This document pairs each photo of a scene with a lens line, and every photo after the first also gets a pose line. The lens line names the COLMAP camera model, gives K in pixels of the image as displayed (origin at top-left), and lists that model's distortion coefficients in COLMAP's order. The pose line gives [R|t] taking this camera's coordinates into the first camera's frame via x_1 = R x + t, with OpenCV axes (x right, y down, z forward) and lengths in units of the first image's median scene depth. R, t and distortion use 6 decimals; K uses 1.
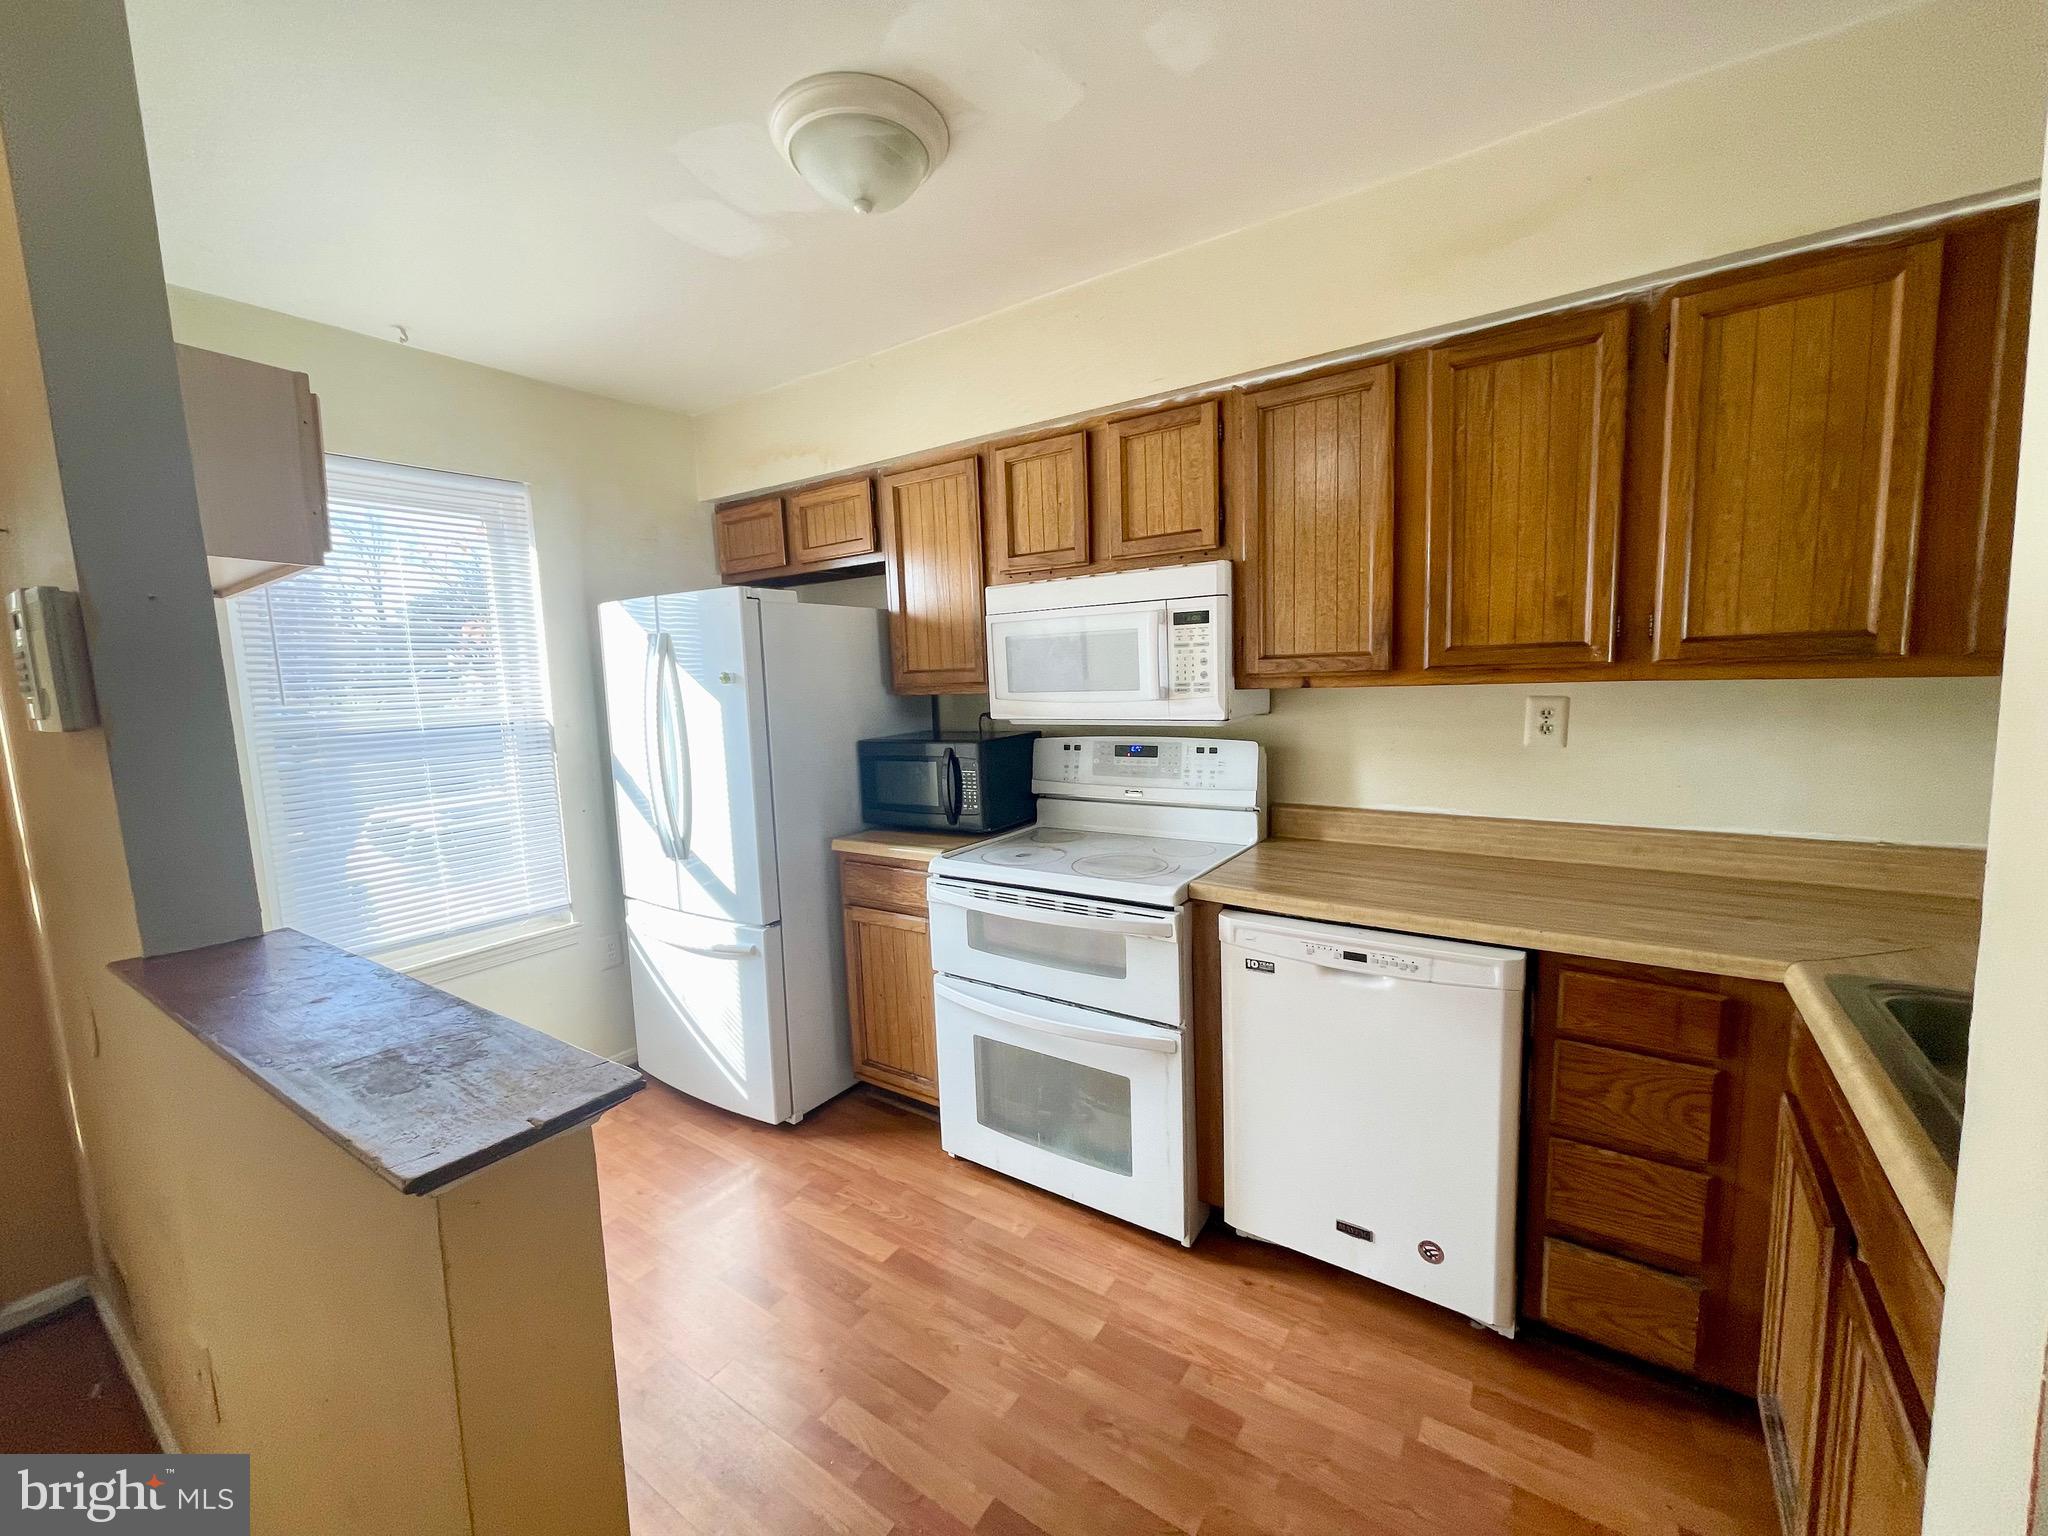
lens RADIAL K [[815.4, 0, 1023.9], [0, 815.4, 763.0], [0, 0, 1]] dist [-0.000635, 0.000026]
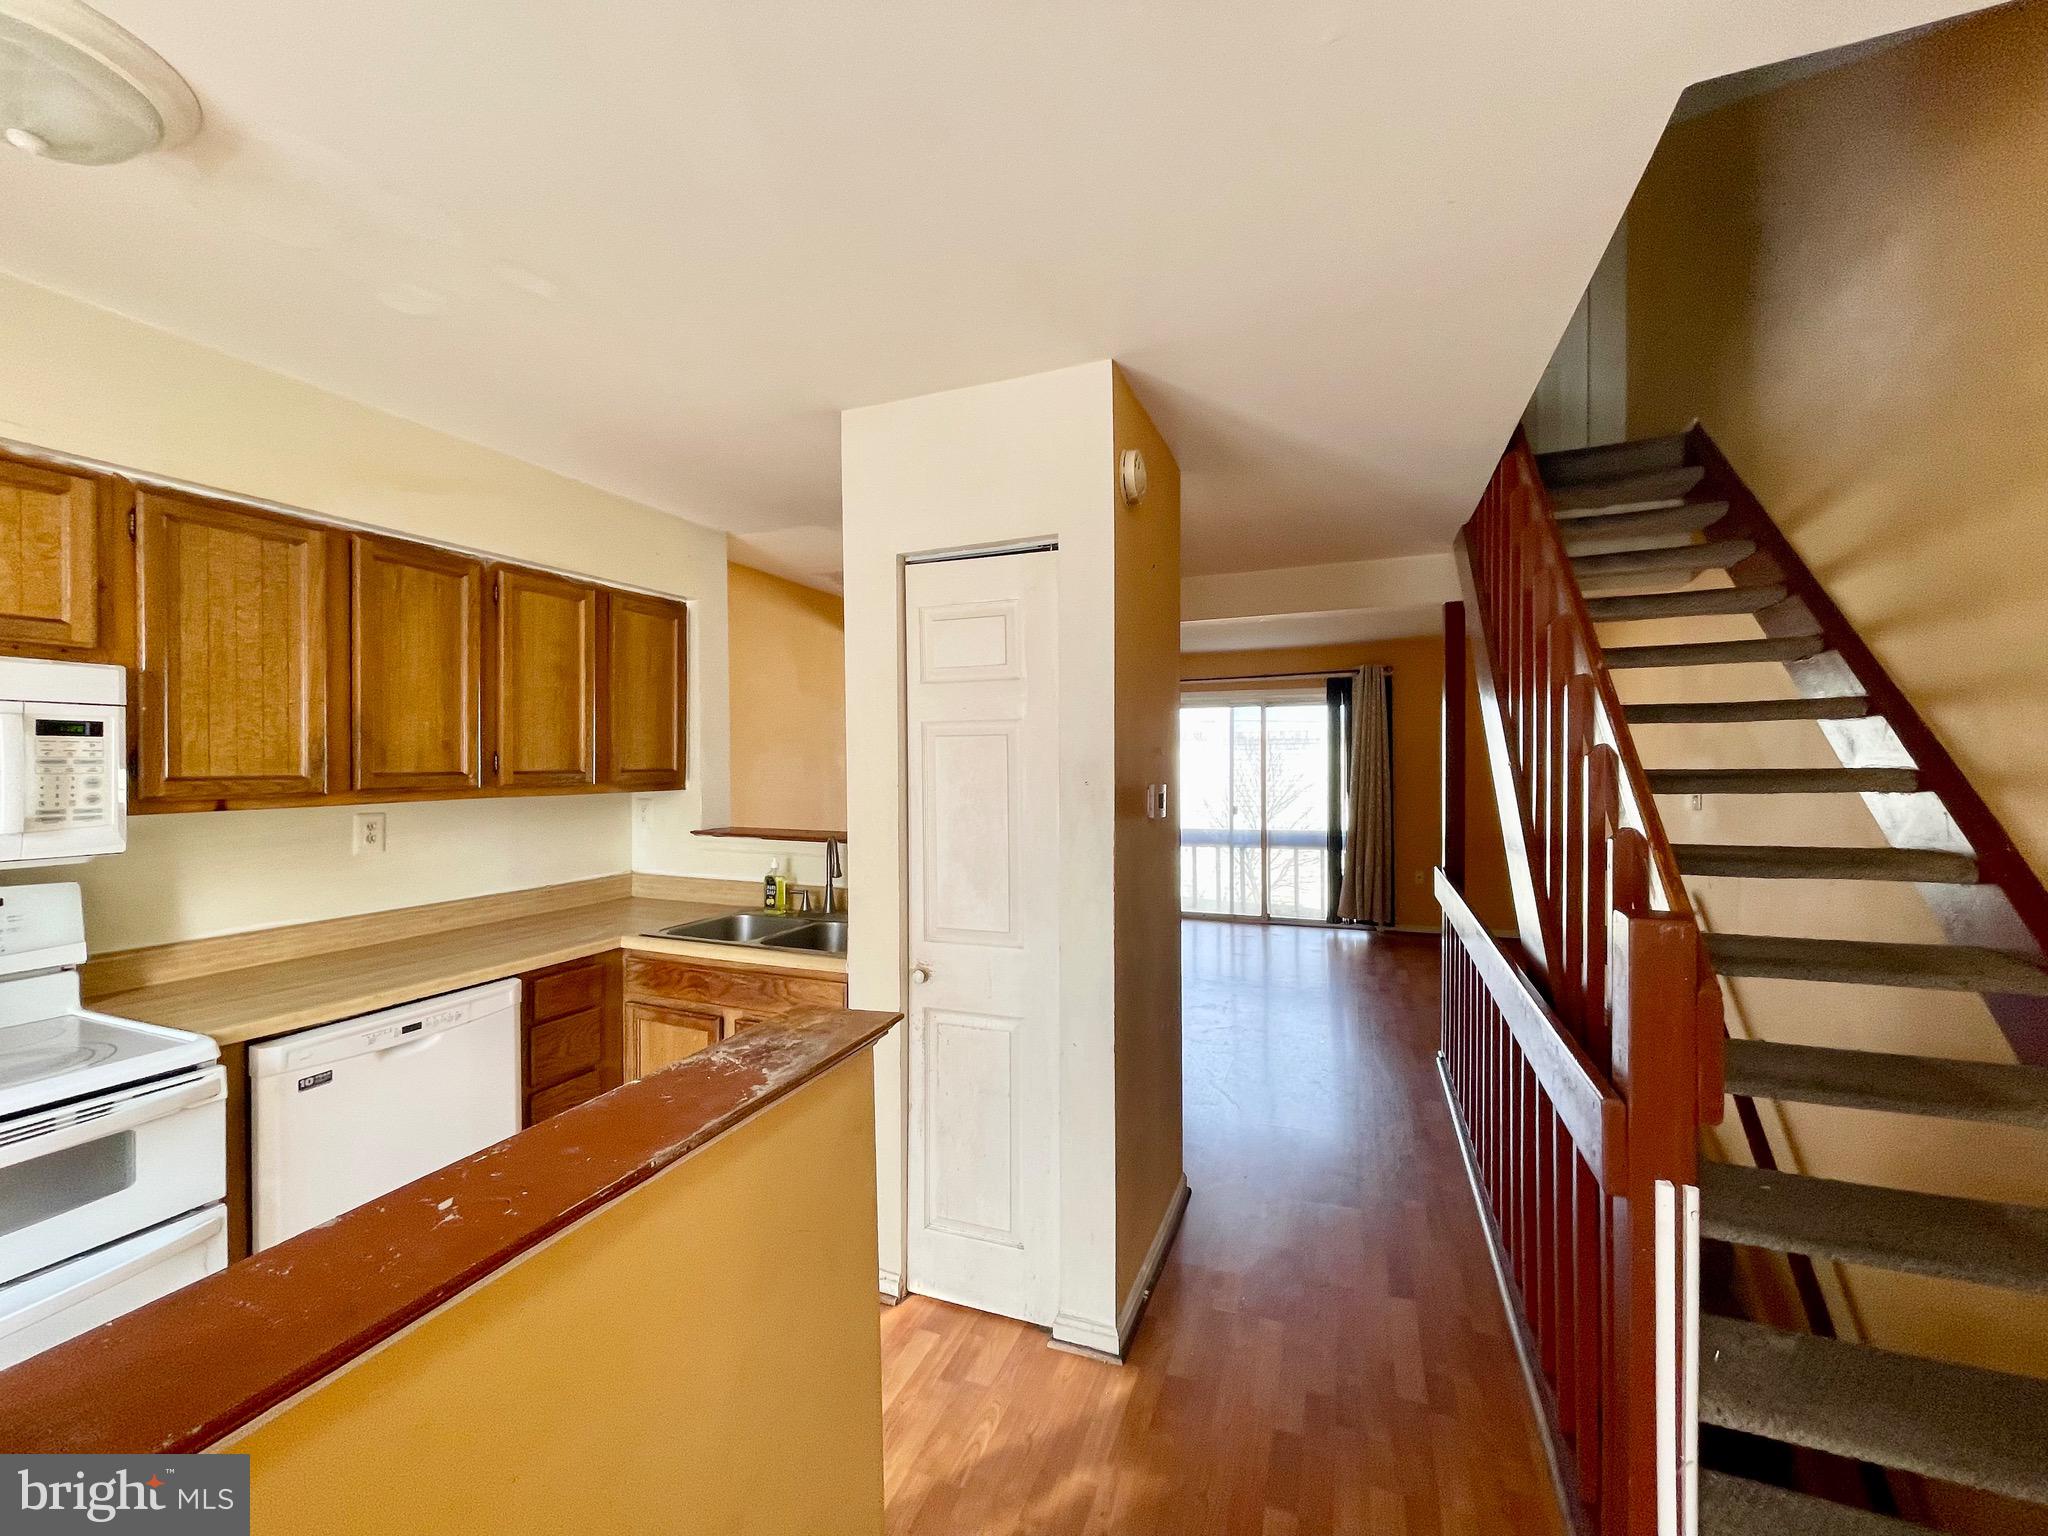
lens RADIAL K [[826.7, 0, 1021.6], [0, 826.7, 768.3], [0, 0, 1]] dist [-0.001242, 0.000408]
pose [[-0.218269, 0.027776, 0.975493, -0.941960], [0.121318, 0.992613, -0.001119, -0.030228], [-0.968319, 0.118100, -0.220026, 0.336086]]
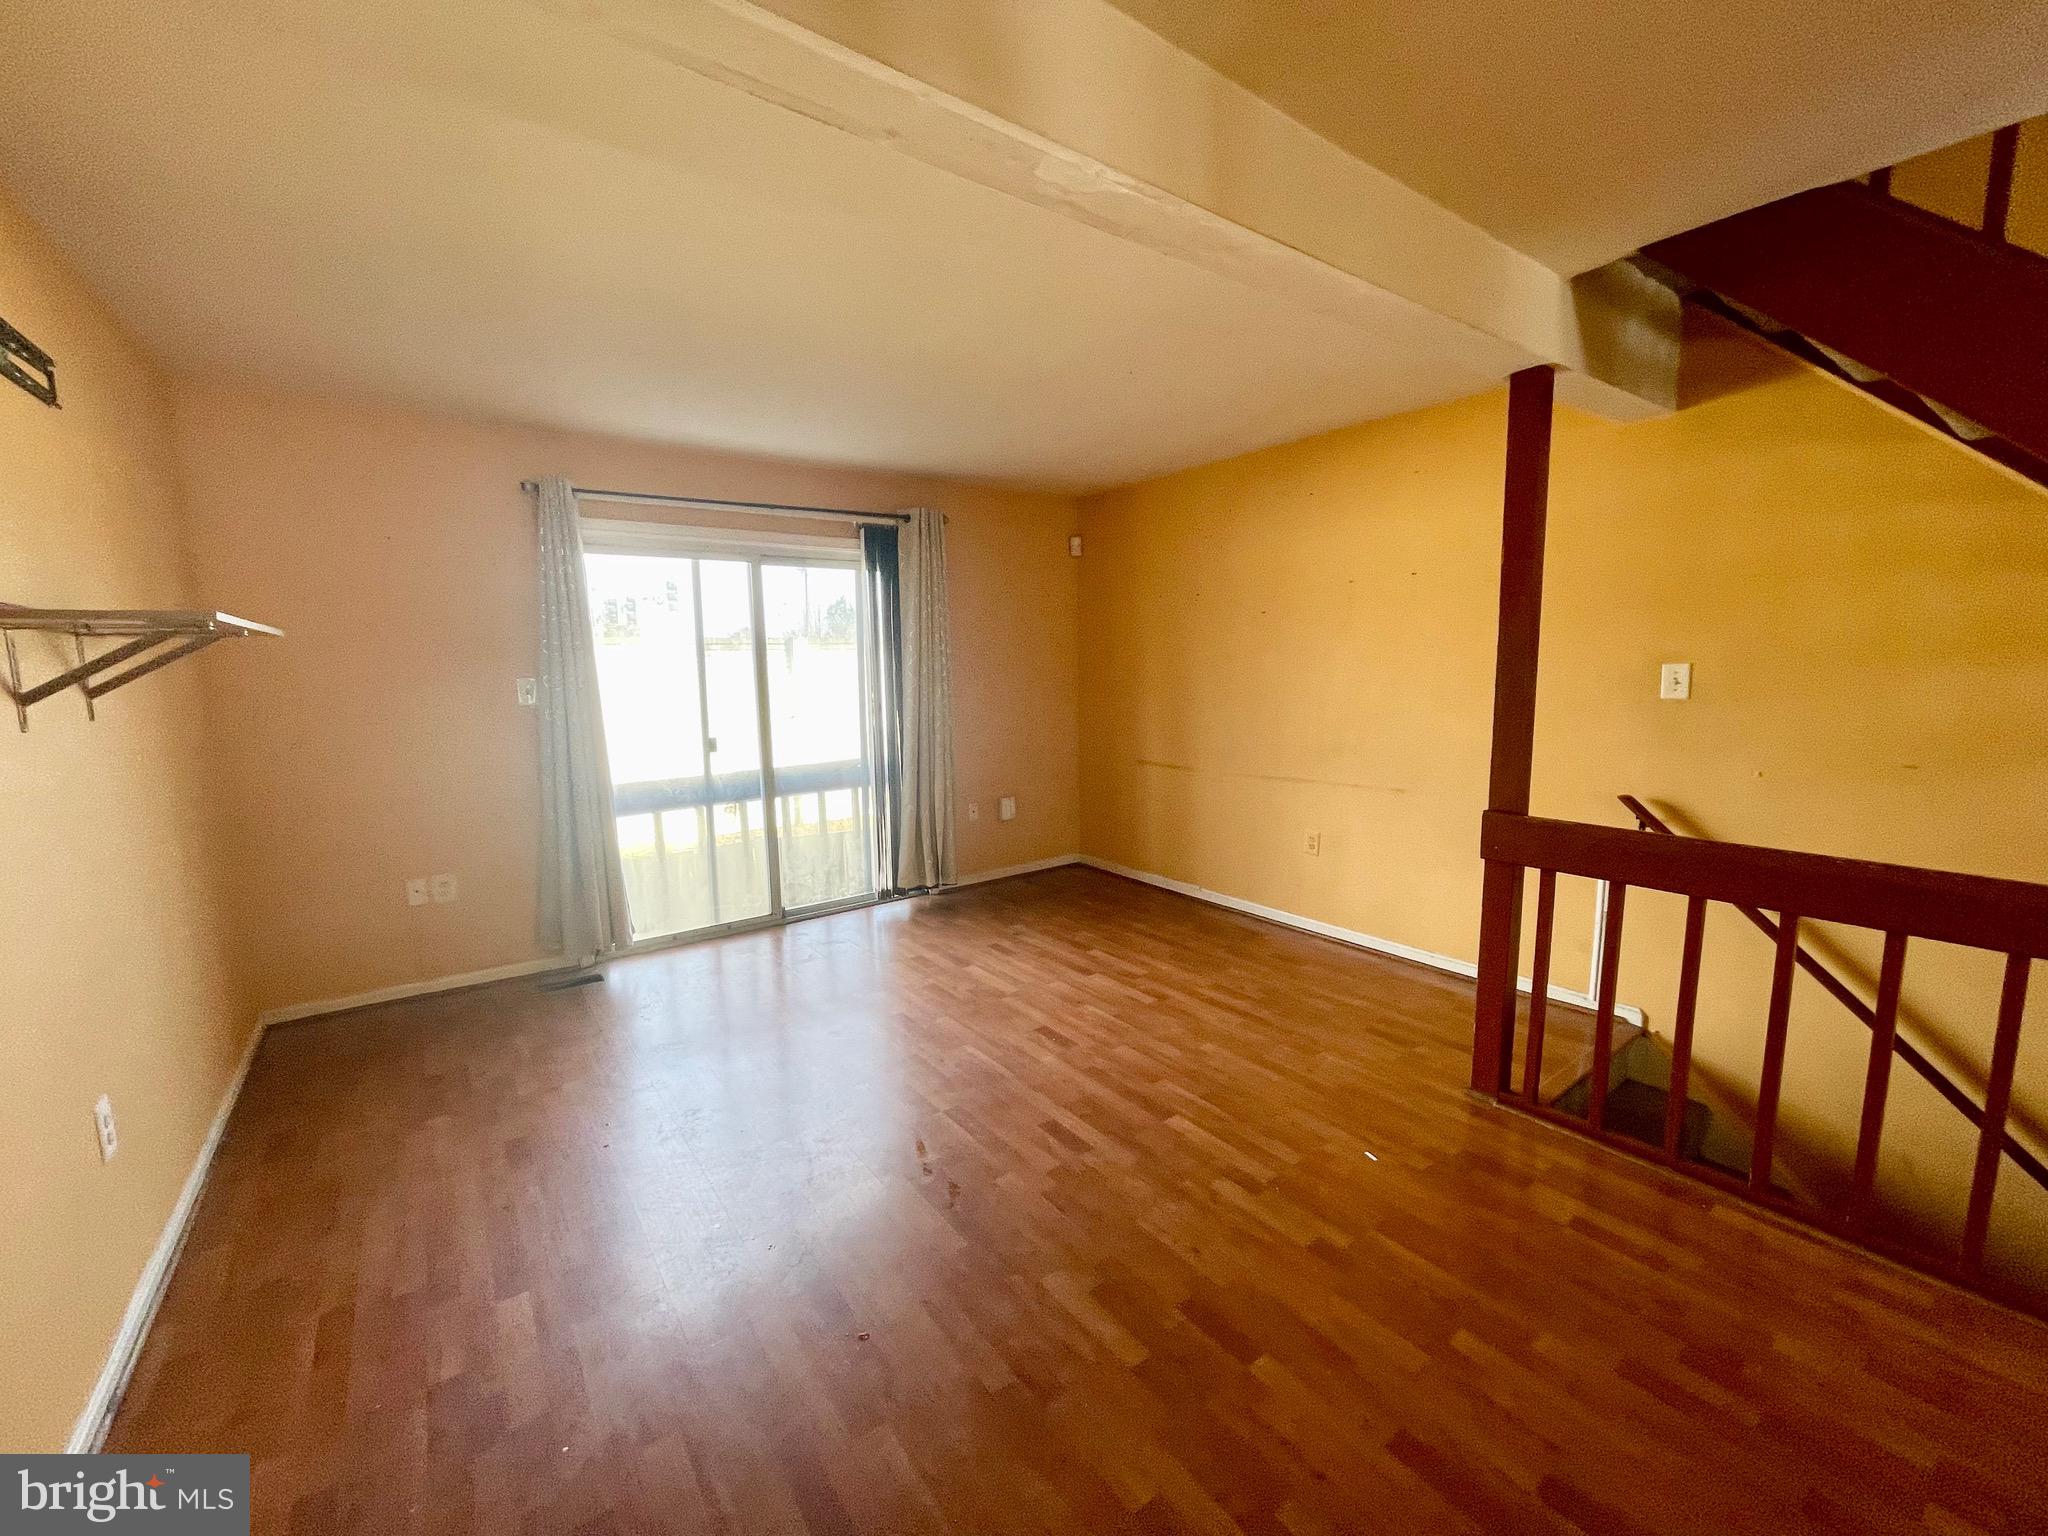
lens RADIAL K [[826.0, 0, 1023.4], [0, 826.0, 768.0], [0, 0, 1]] dist [-0.002800, -0.000013]
pose [[-0.941232, 0.007005, 0.337688, 1.260510], [0.087269, 0.970880, 0.223105, -0.082255], [-0.326292, 0.239463, -0.914435, 0.305358]]
